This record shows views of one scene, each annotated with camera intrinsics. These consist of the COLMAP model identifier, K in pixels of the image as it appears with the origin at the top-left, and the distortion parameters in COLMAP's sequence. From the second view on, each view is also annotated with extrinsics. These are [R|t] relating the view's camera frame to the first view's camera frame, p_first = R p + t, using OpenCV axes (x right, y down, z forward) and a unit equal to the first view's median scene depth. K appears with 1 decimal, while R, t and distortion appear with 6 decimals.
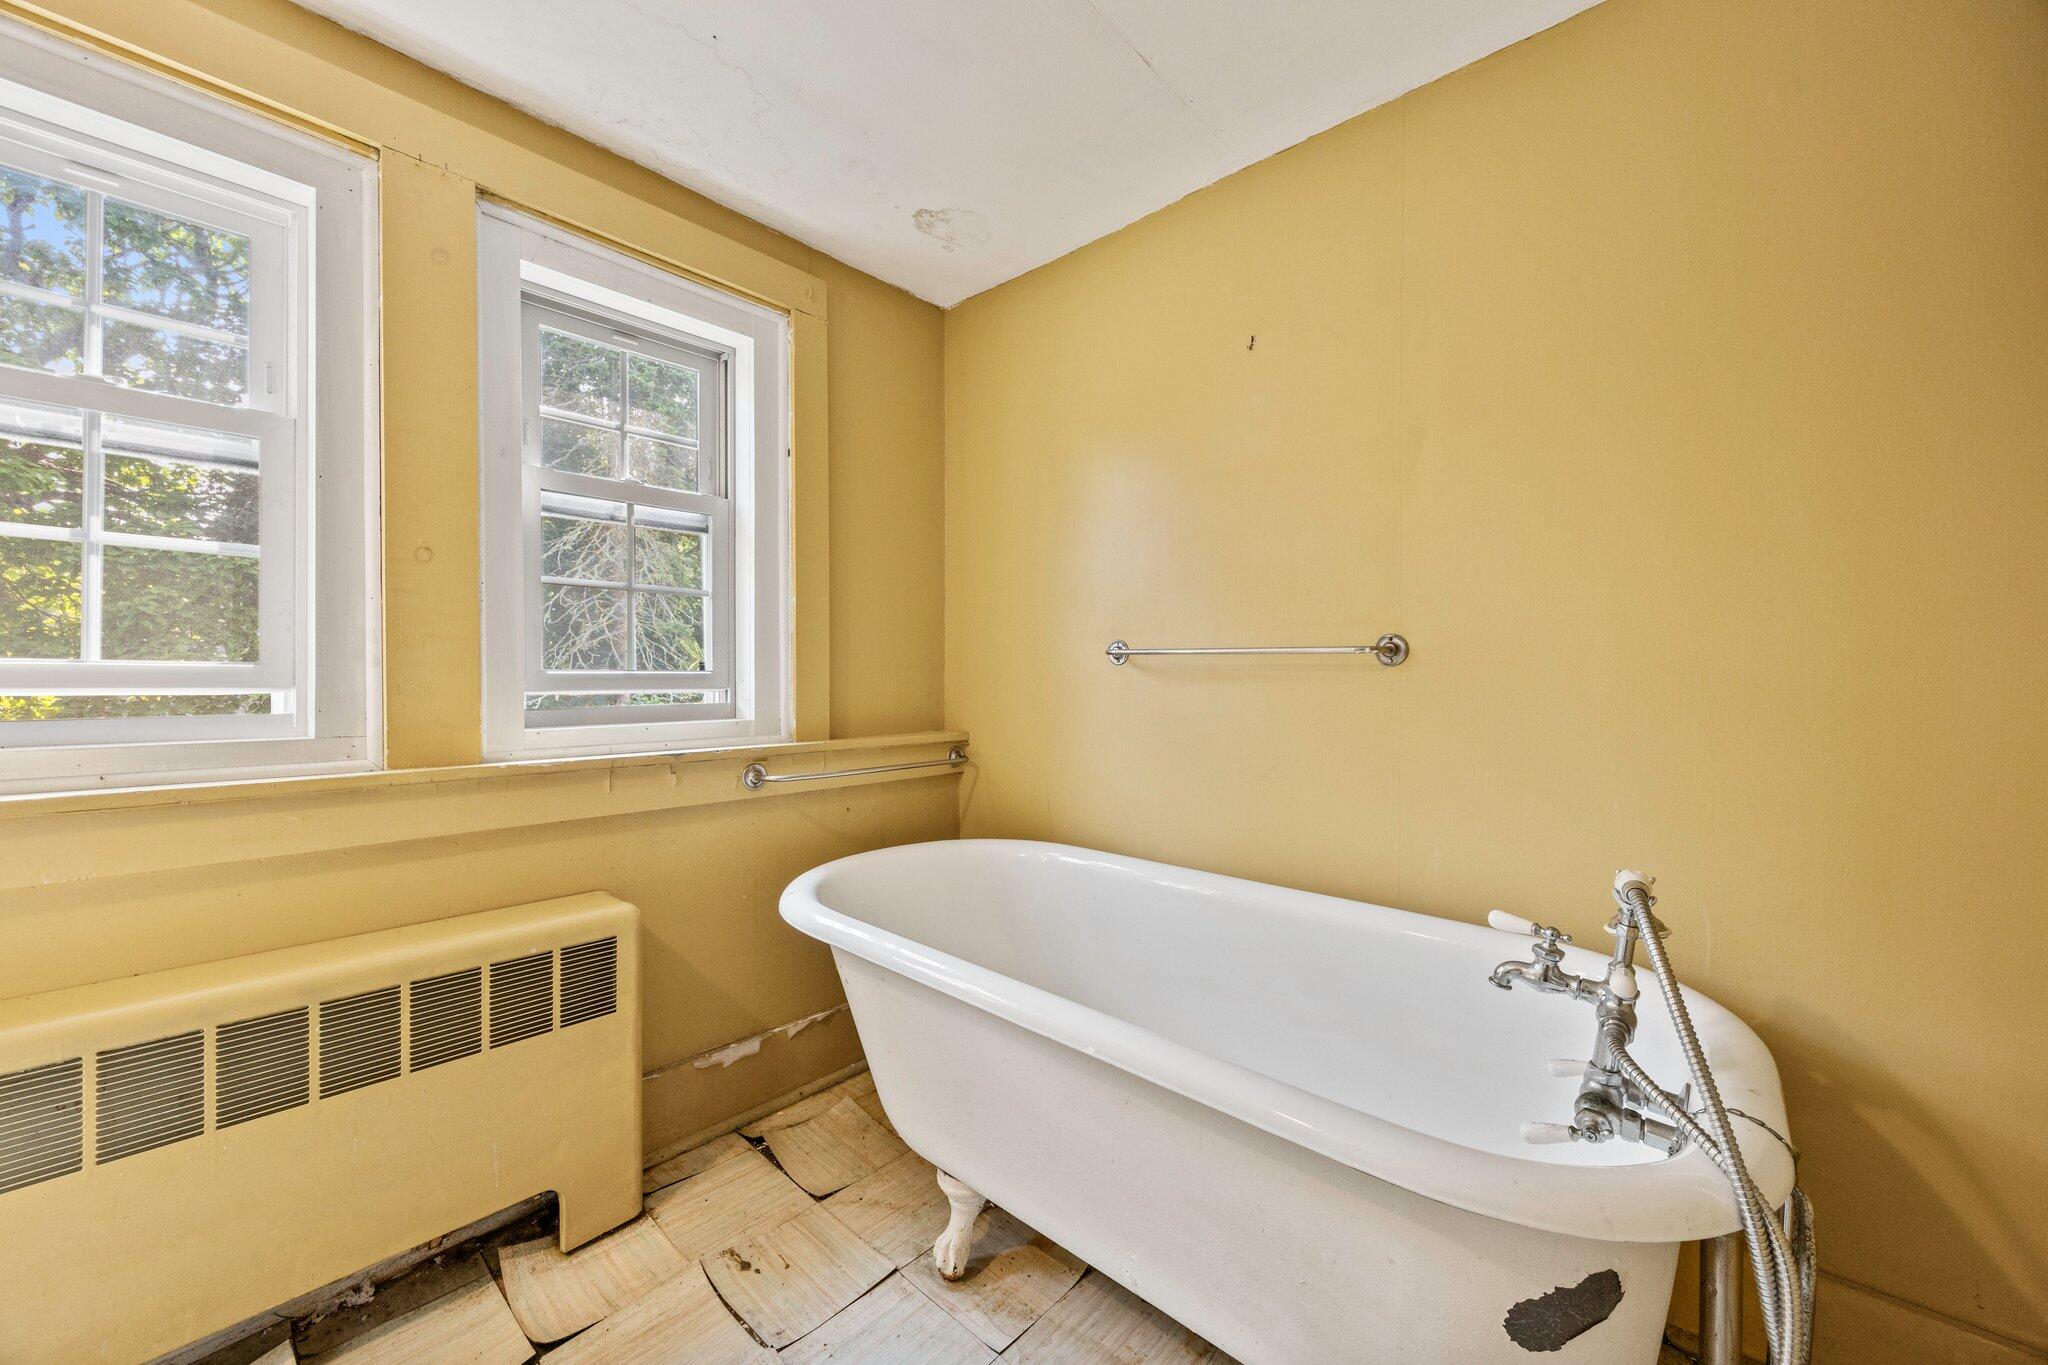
lens RADIAL K [[797.2, 0, 1024.4], [0, 797.2, 680.9], [0, 0, 1]] dist [-0.002909, -0.000064]
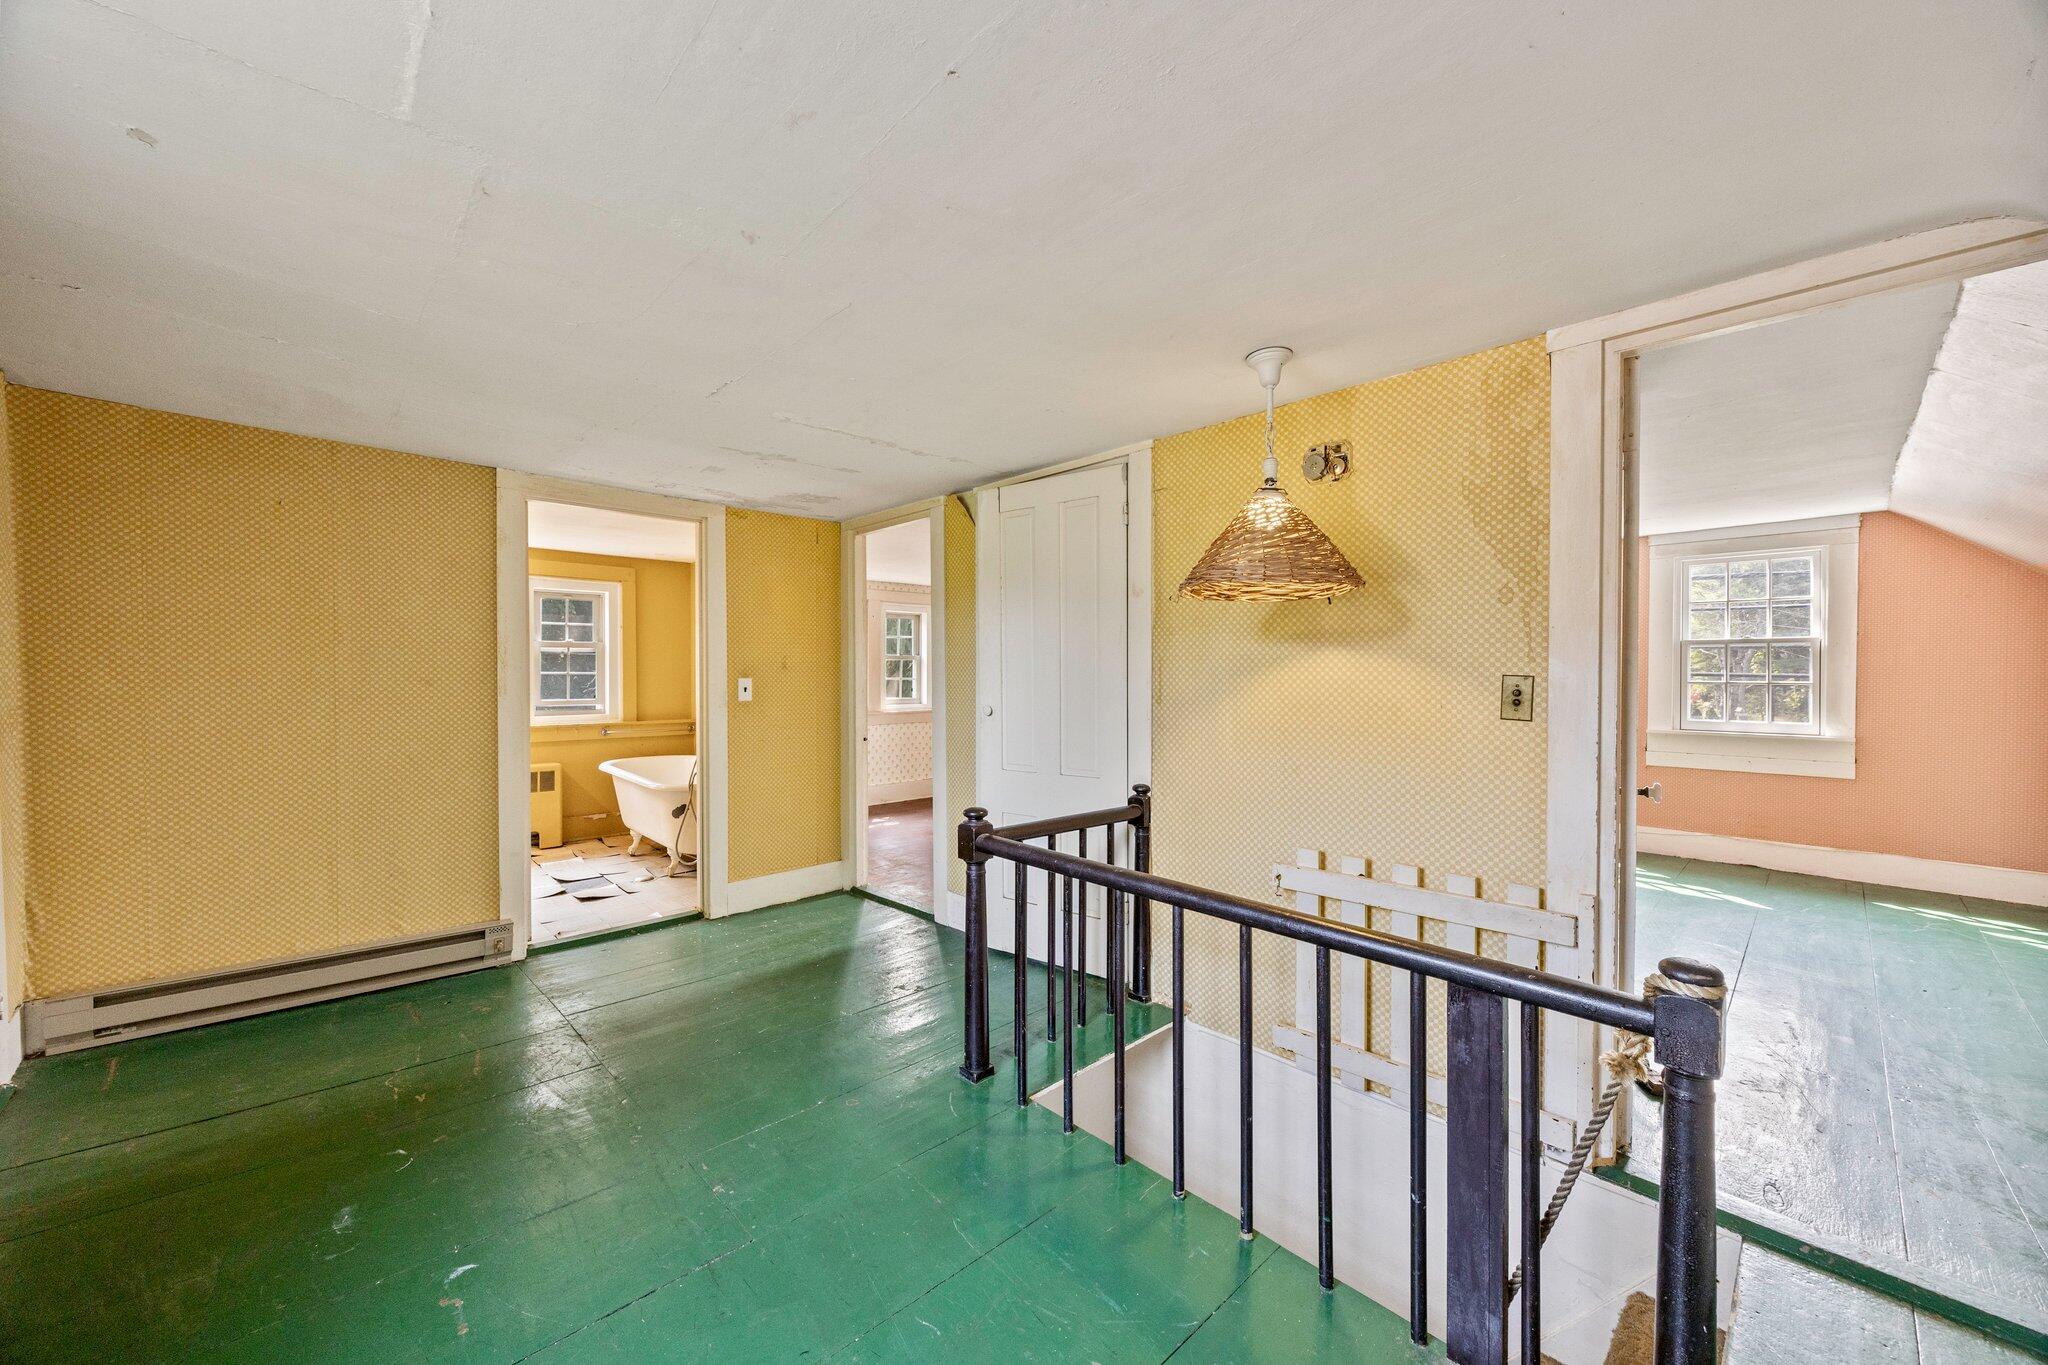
lens RADIAL K [[797.2, 0, 1023.7], [0, 797.2, 678.9], [0, 0, 1]] dist [-0.002909, -0.000064]
pose [[0.997665, 0.003655, -0.068194, 1.648344], [-0.003814, 0.999990, -0.002211, -0.097439], [0.068185, 0.002466, 0.997670, -2.200580]]
